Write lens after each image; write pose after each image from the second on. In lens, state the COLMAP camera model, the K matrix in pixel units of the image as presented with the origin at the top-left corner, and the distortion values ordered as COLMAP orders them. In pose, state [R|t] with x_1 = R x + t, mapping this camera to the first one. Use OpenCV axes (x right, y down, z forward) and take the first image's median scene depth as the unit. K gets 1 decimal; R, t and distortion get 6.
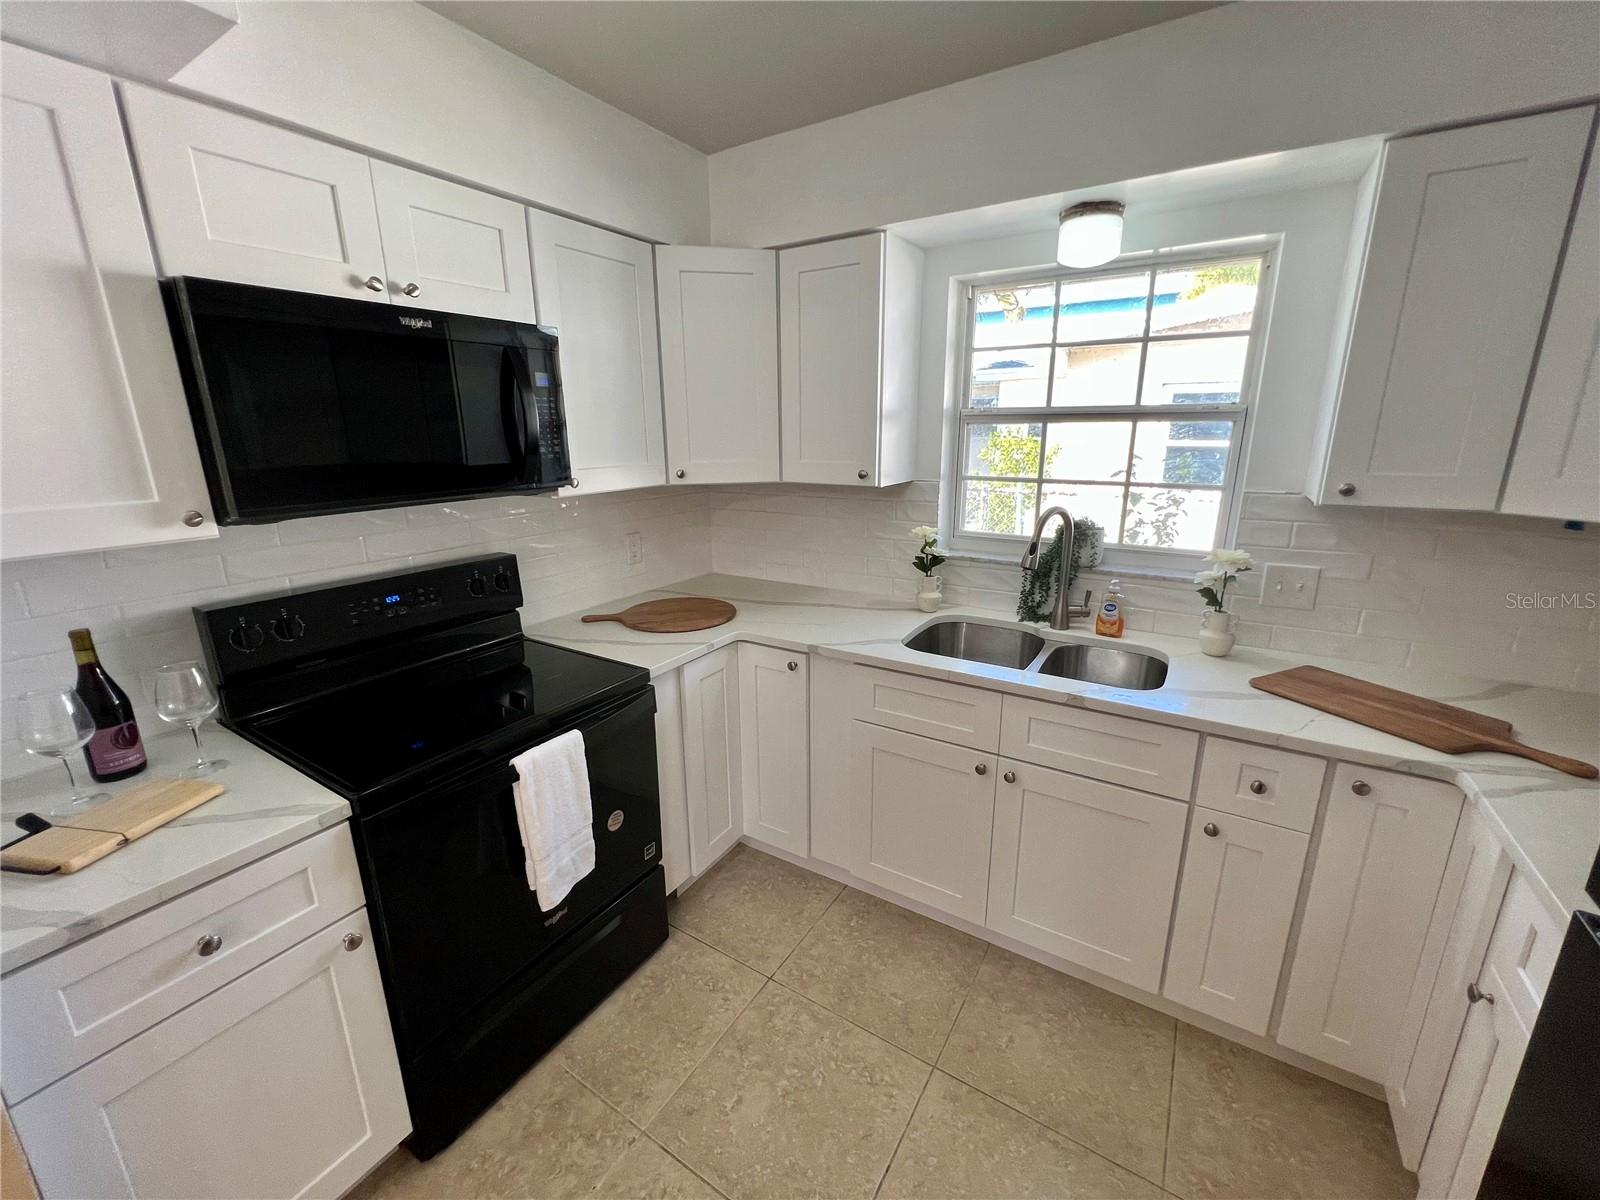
lens RADIAL K [[645.0, 0, 798.2], [0, 645.0, 595.1], [0, 0, 1]] dist [-0.001882, 0.000535]
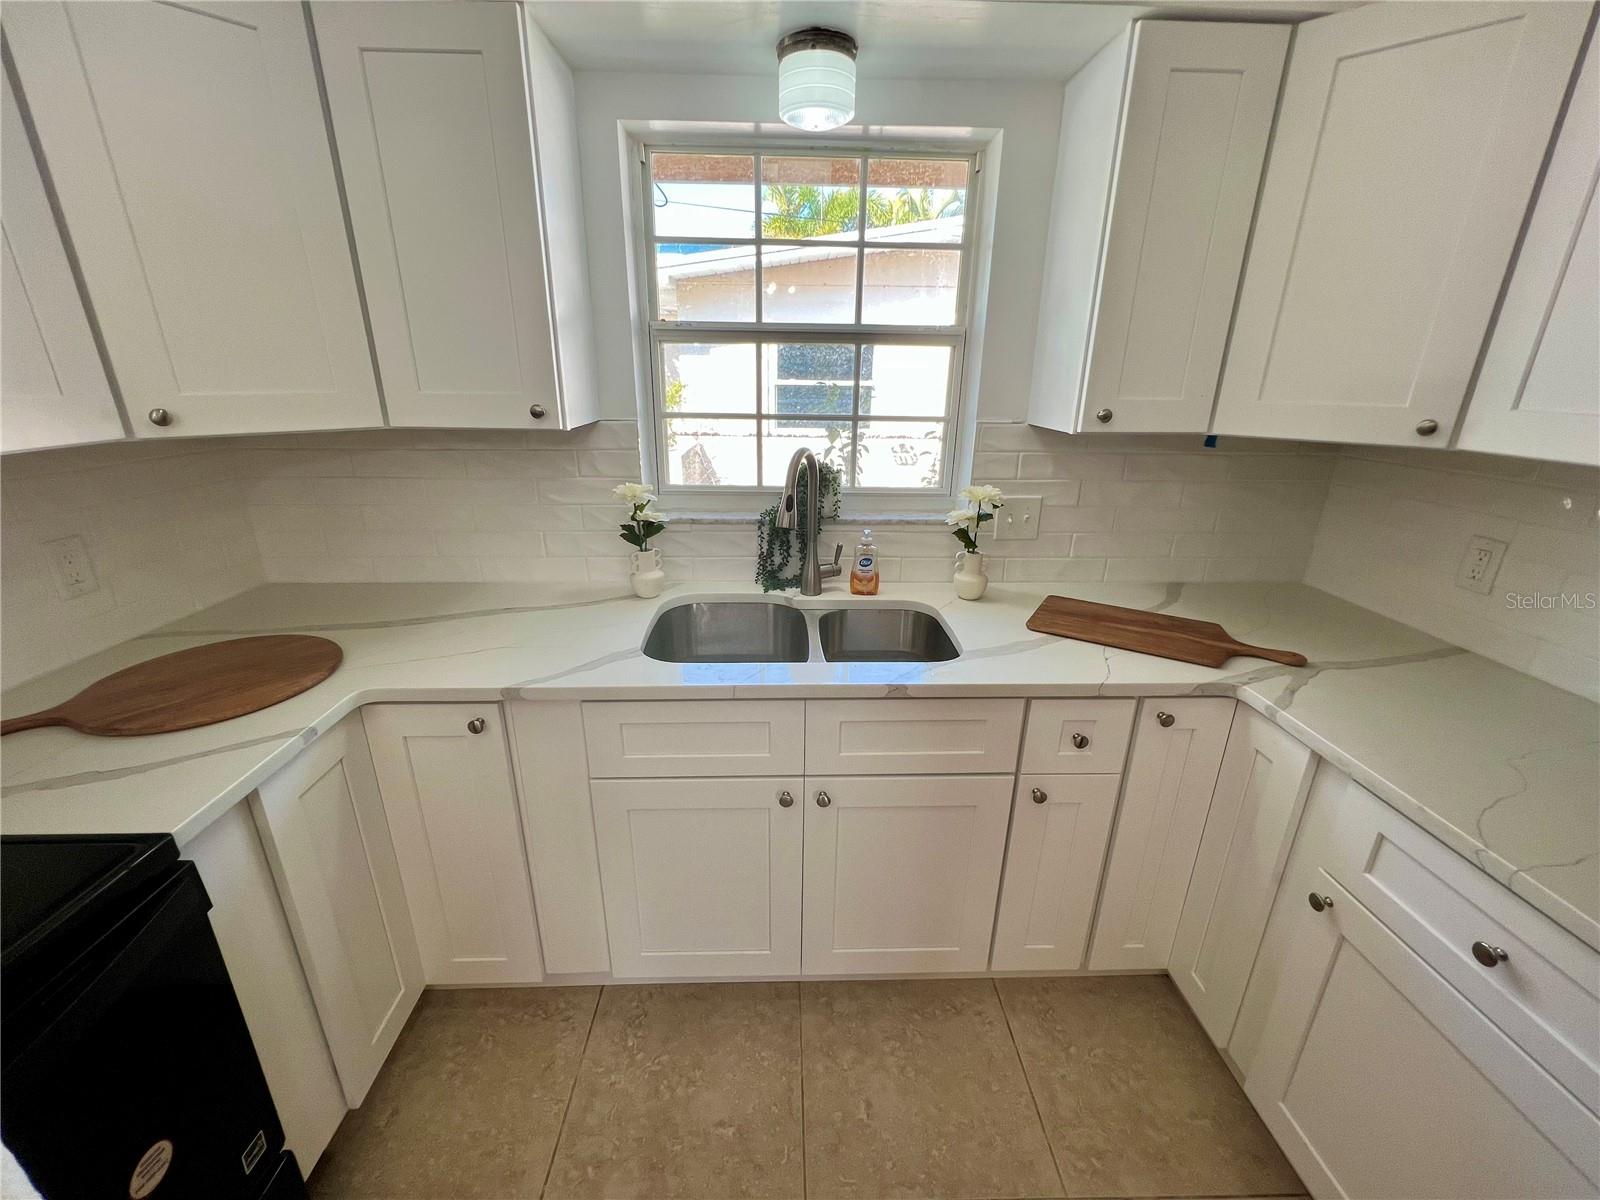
lens RADIAL K [[645.0, 0, 797.8], [0, 645.0, 594.9], [0, 0, 1]] dist [-0.001882, 0.000535]
pose [[0.830194, -0.167061, 0.531853, -0.070619], [0.122539, 0.985394, 0.118247, -0.057538], [-0.543840, -0.032995, 0.838540, 0.357010]]
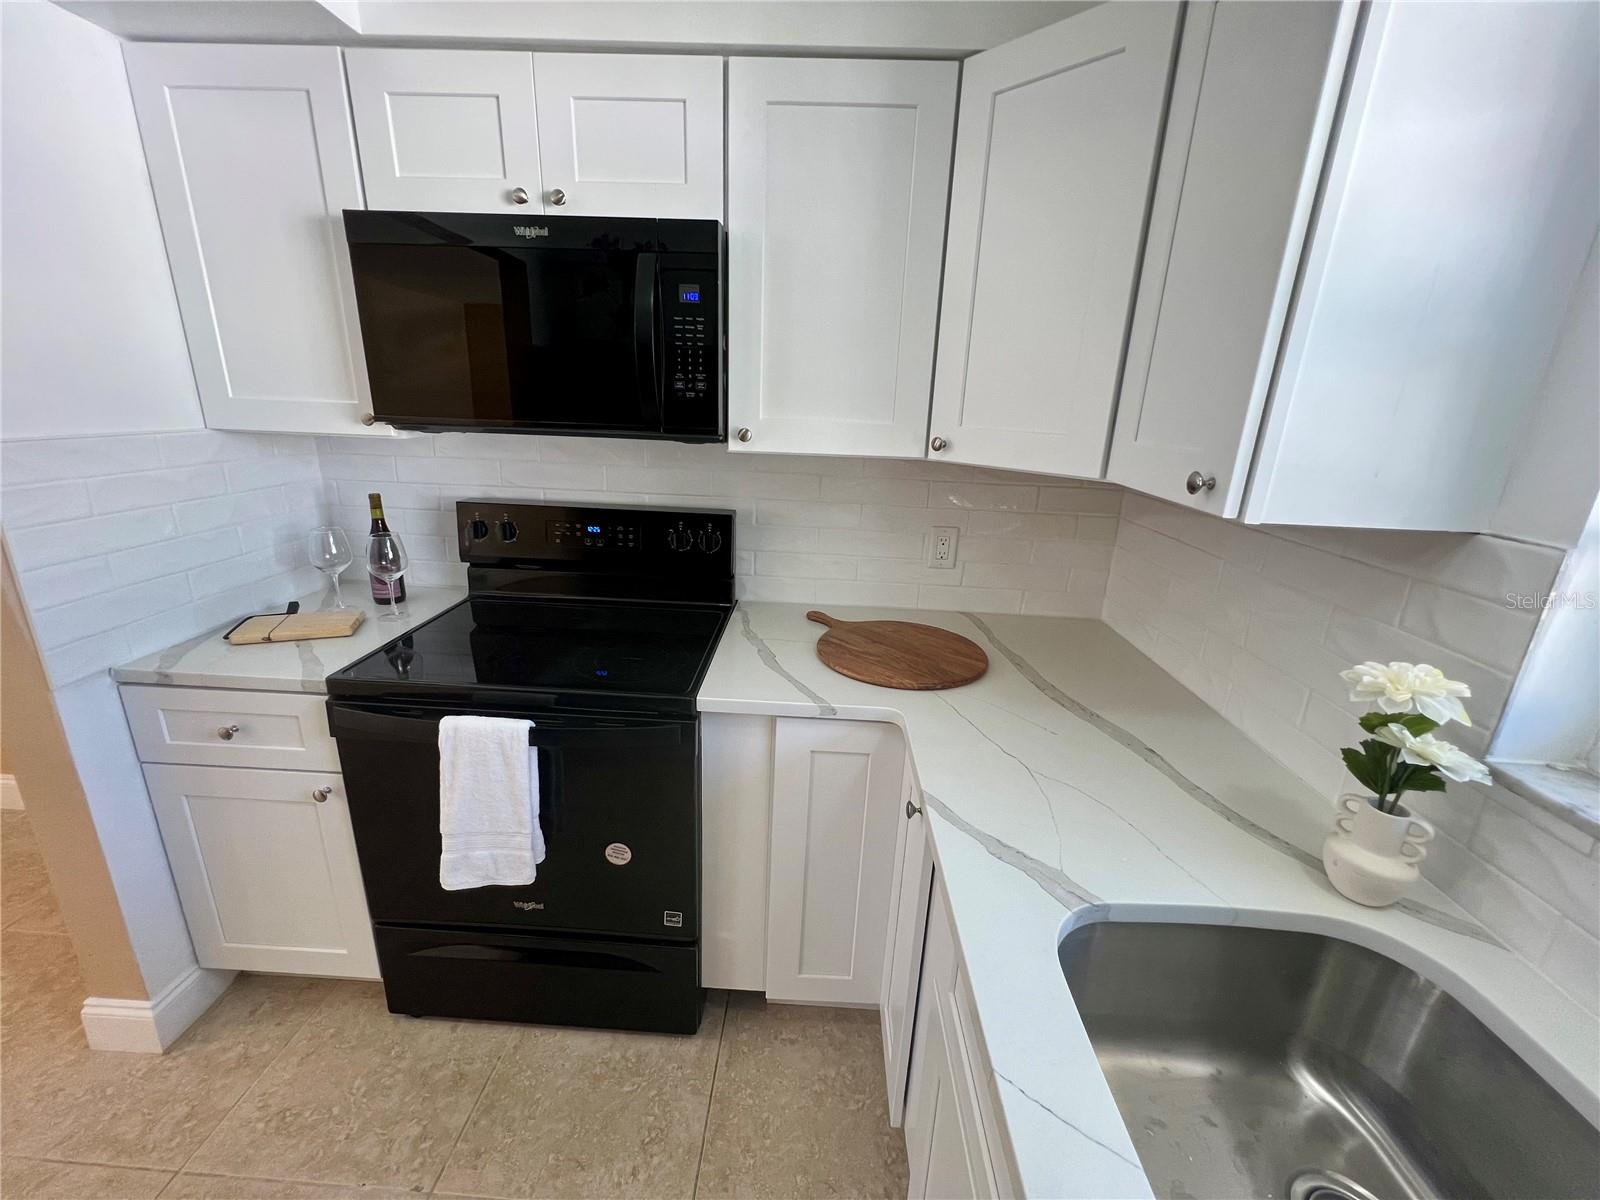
lens RADIAL K [[645.0, 0, 800.7], [0, 645.0, 595.3], [0, 0, 1]] dist [-0.001882, 0.000535]
pose [[0.496060, 0.283765, -0.820611, 0.385678], [-0.260357, 0.950214, 0.171196, -0.147793], [0.828335, 0.128728, 0.545243, 0.692654]]
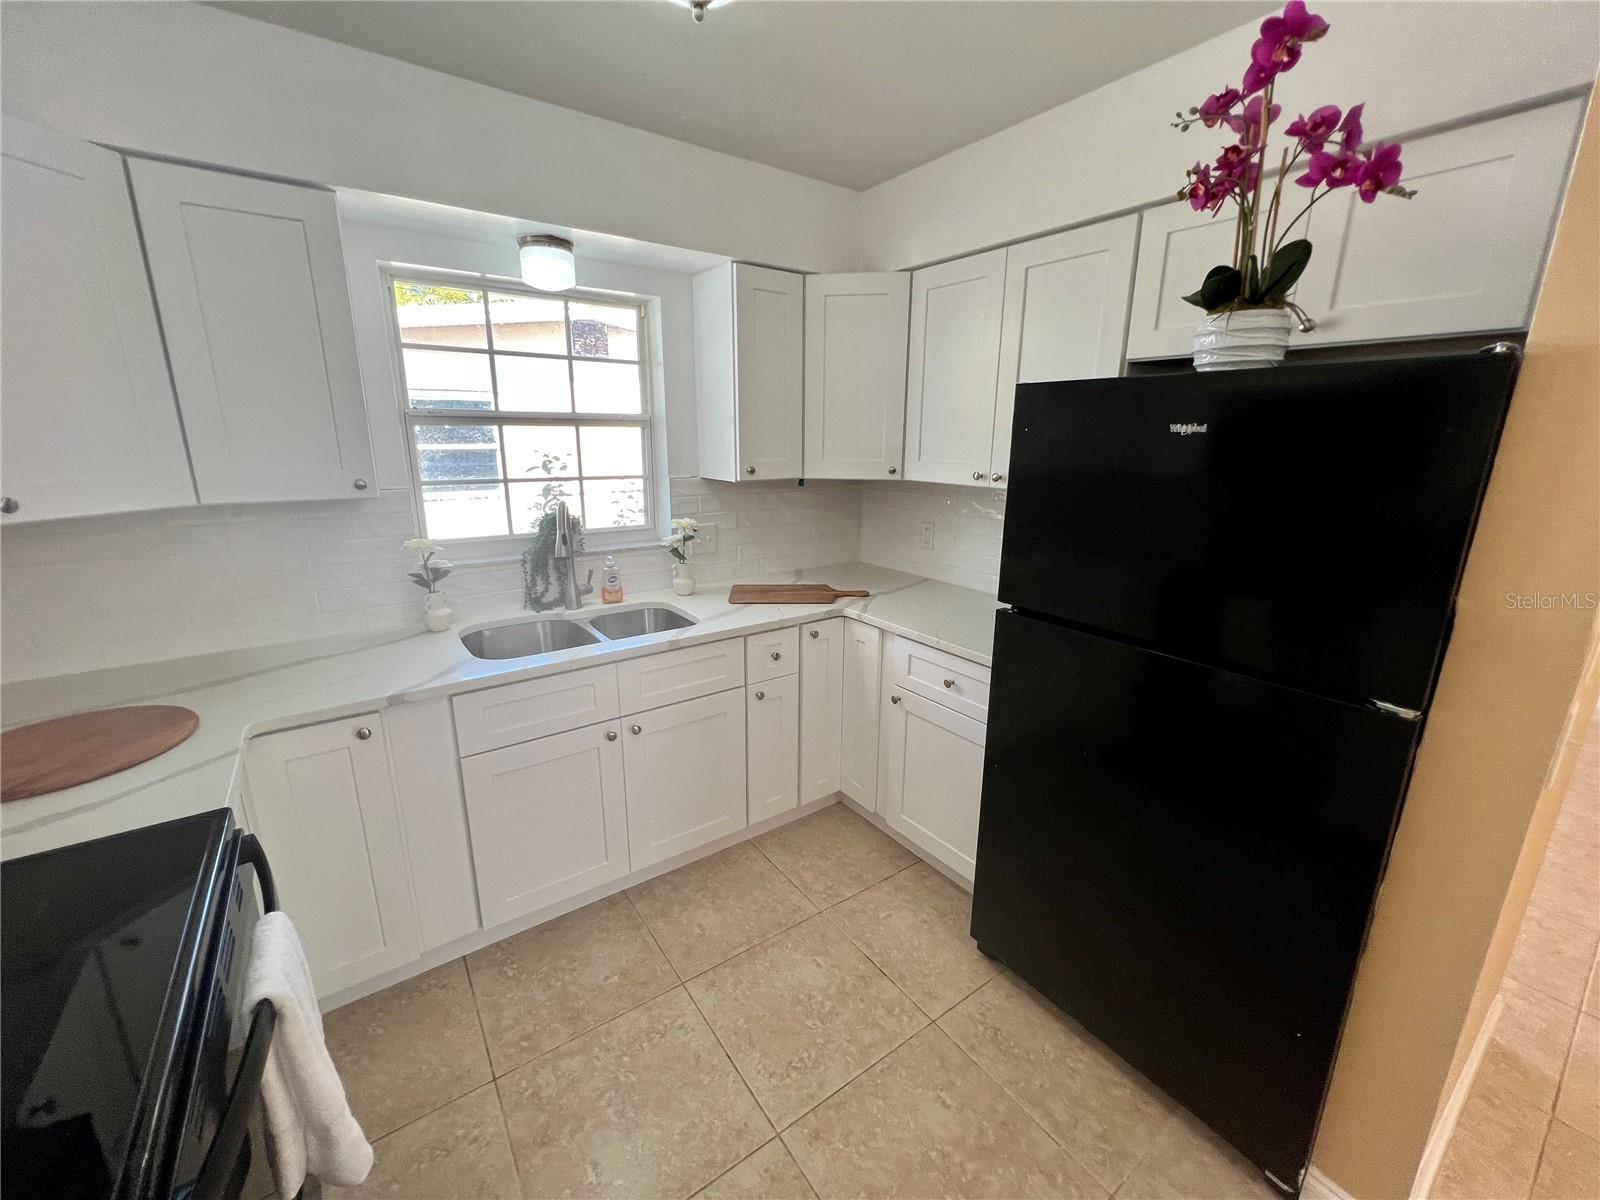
lens RADIAL K [[645.0, 0, 798.1], [0, 645.0, 594.7], [0, 0, 1]] dist [-0.001882, 0.000535]
pose [[0.379488, -0.216175, 0.899587, -0.540774], [0.222726, 0.965071, 0.137955, -0.047483], [-0.897988, 0.148009, 0.414381, 0.210764]]
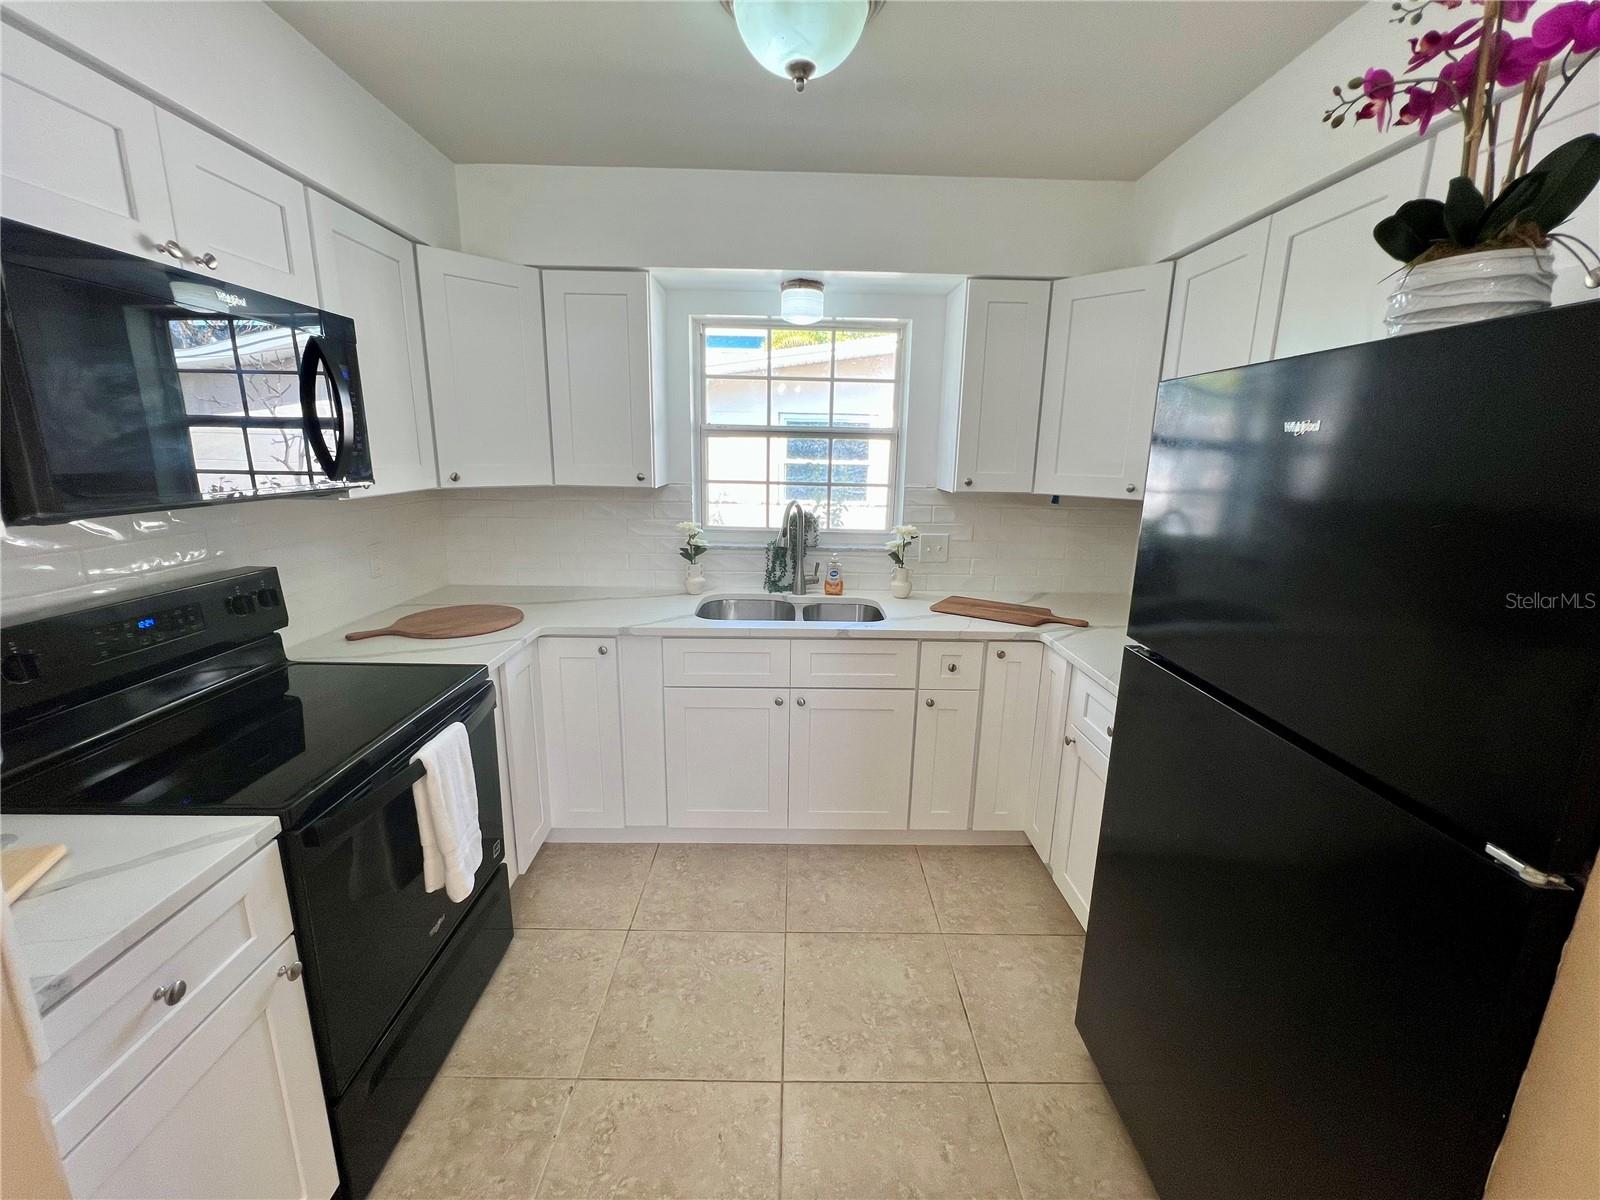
lens RADIAL K [[645.0, 0, 798.4], [0, 645.0, 595.1], [0, 0, 1]] dist [-0.001882, 0.000535]
pose [[0.839473, -0.097103, 0.534655, -0.351394], [0.112267, 0.993669, 0.004196, 0.056767], [-0.531678, 0.056502, 0.845060, -0.123458]]
